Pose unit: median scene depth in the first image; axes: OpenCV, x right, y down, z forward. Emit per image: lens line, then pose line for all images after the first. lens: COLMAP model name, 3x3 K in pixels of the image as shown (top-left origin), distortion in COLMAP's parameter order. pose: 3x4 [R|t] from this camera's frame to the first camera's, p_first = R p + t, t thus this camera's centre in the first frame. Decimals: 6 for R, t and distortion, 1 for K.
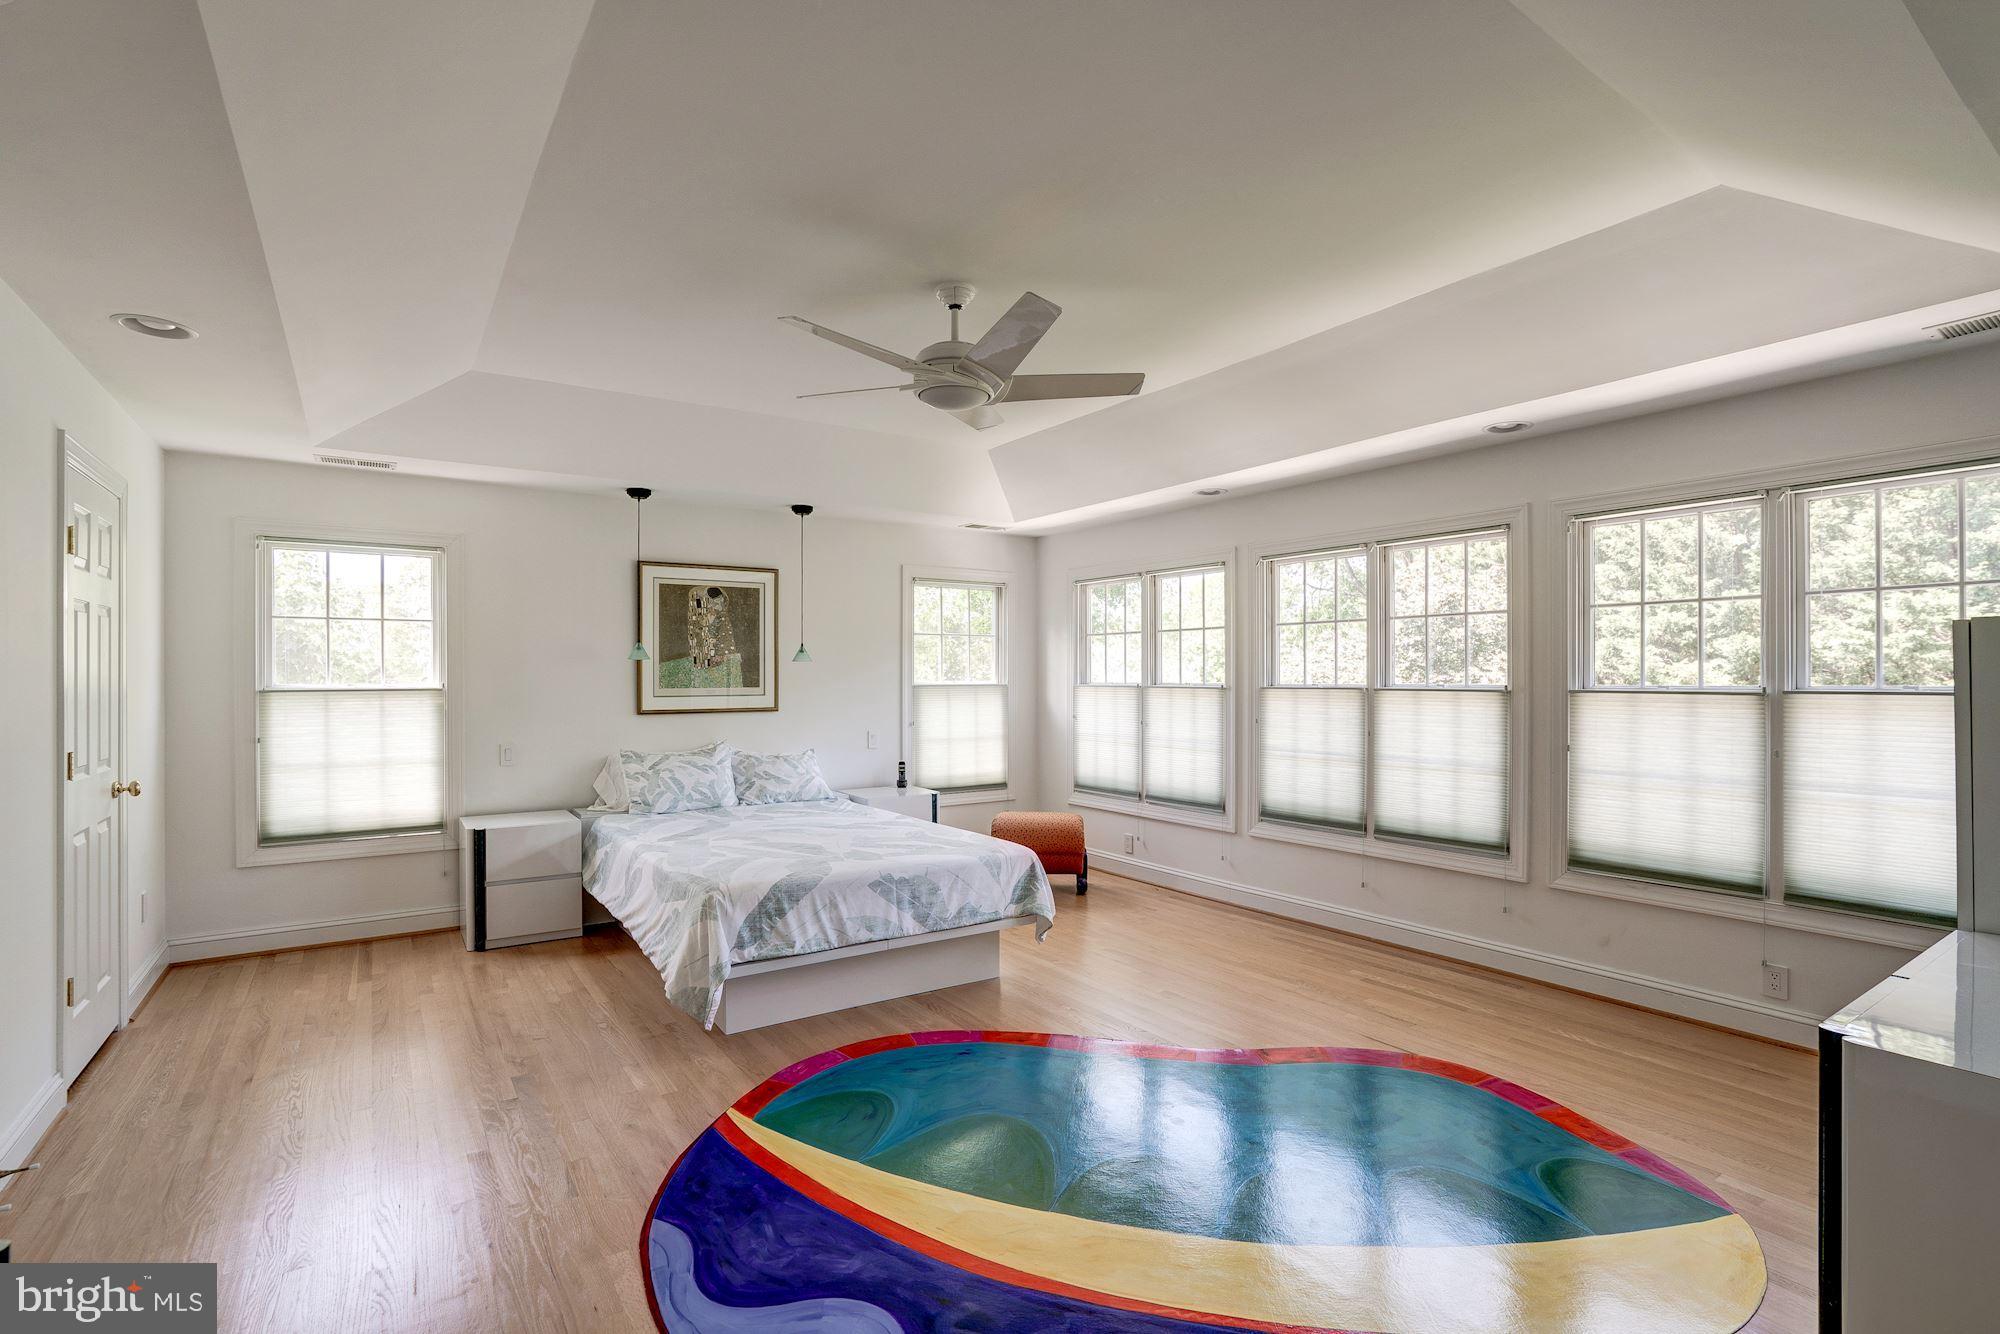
lens RADIAL K [[910.5, 0, 989.9], [0, 910.5, 677.0], [0, 0, 1]] dist [-0.009988, 0.001376]
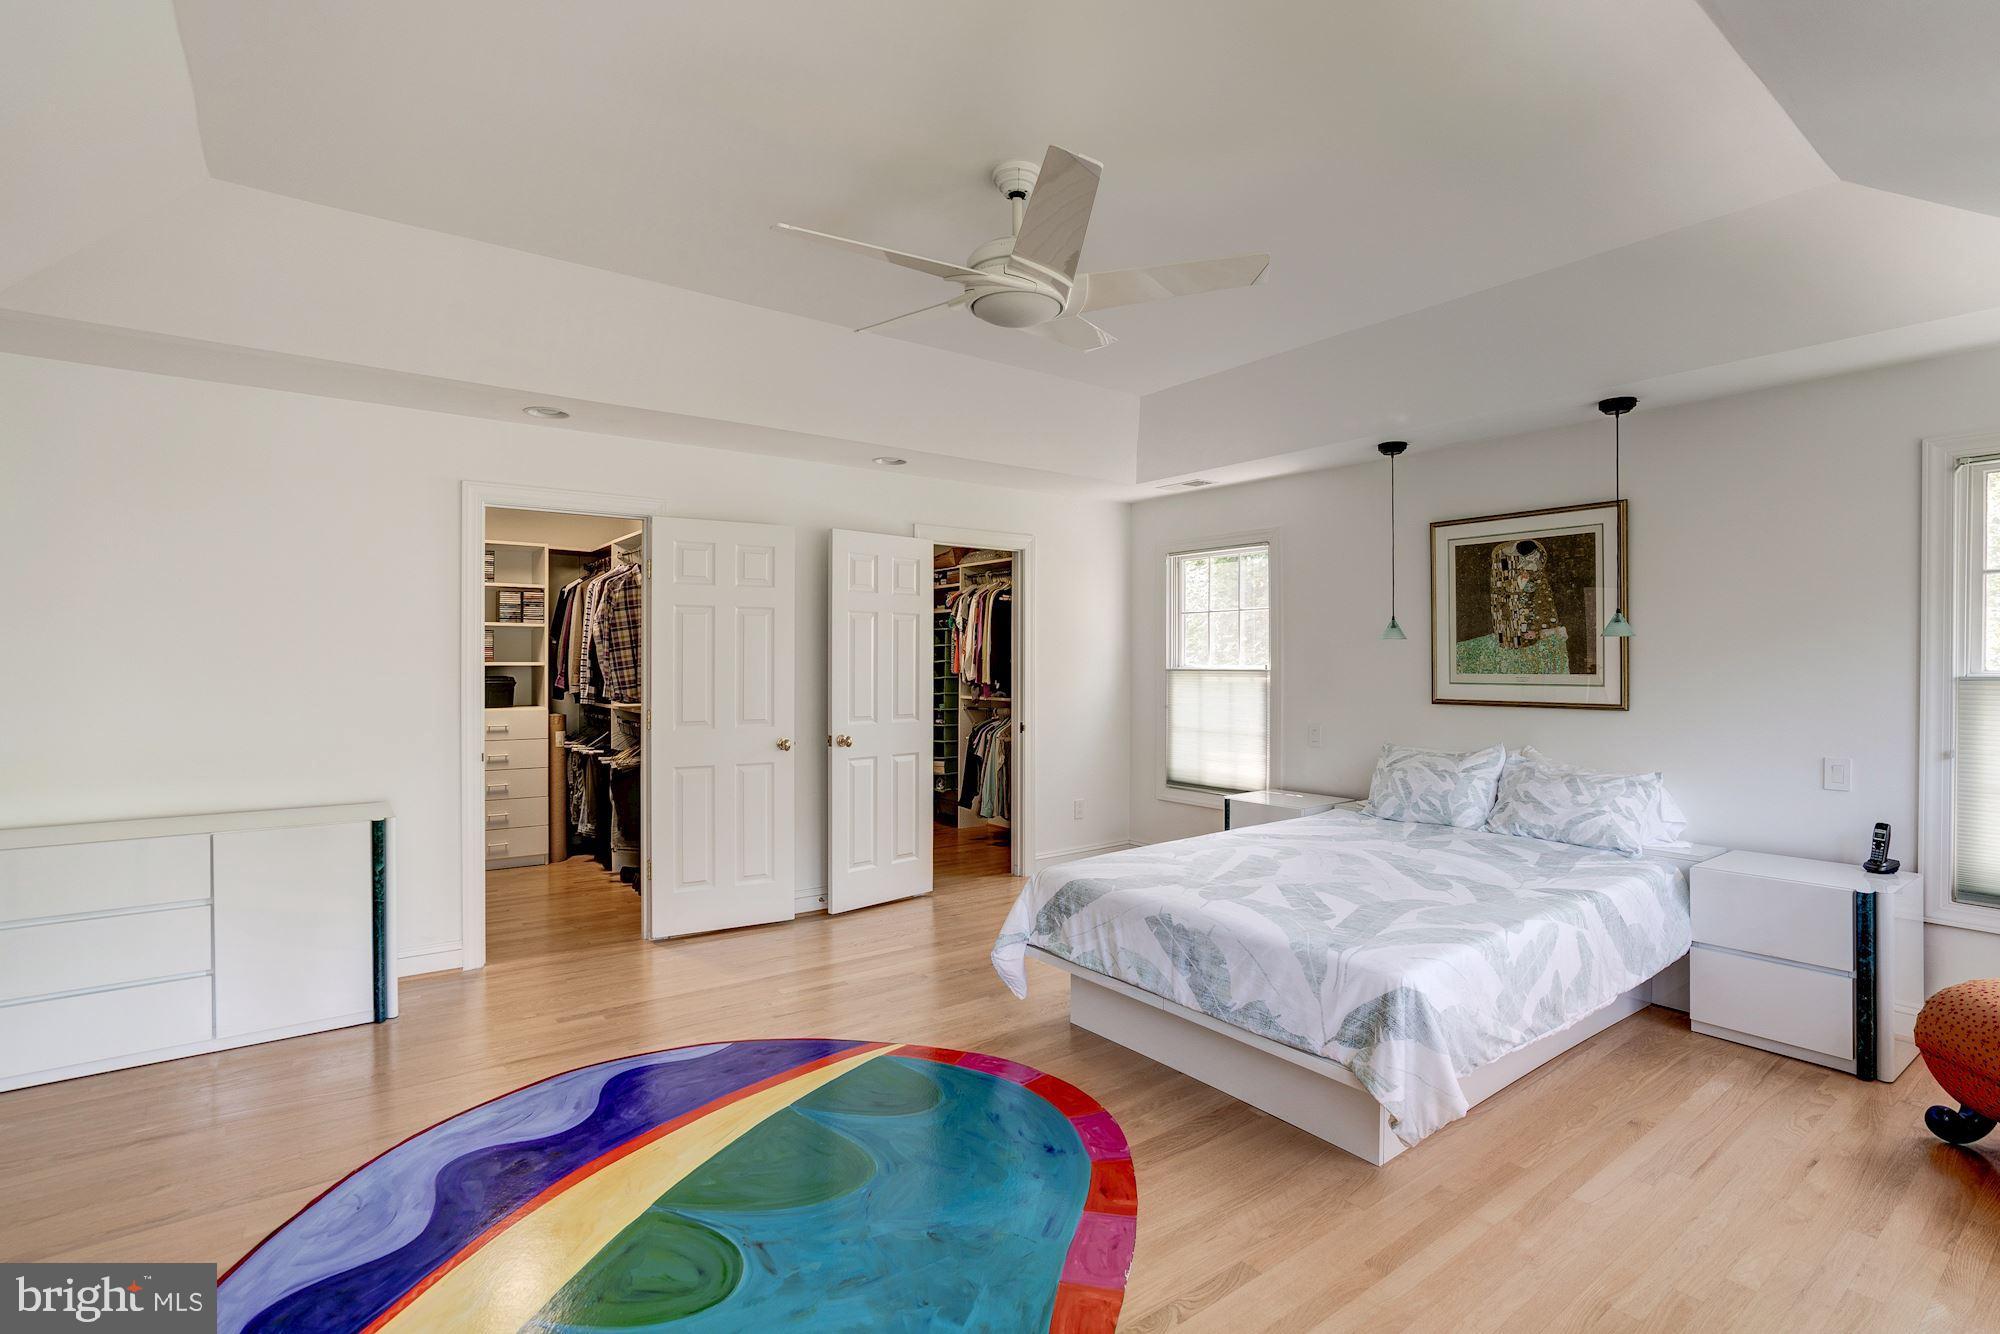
lens RADIAL K [[910.5, 0, 989.9], [0, 910.5, 677.0], [0, 0, 1]] dist [-0.009988, 0.001376]
pose [[0.079351, 0.021147, -0.996622, 0.461708], [0.002712, 0.999767, 0.021430, -0.003402], [0.996843, -0.004403, 0.079276, 0.558515]]
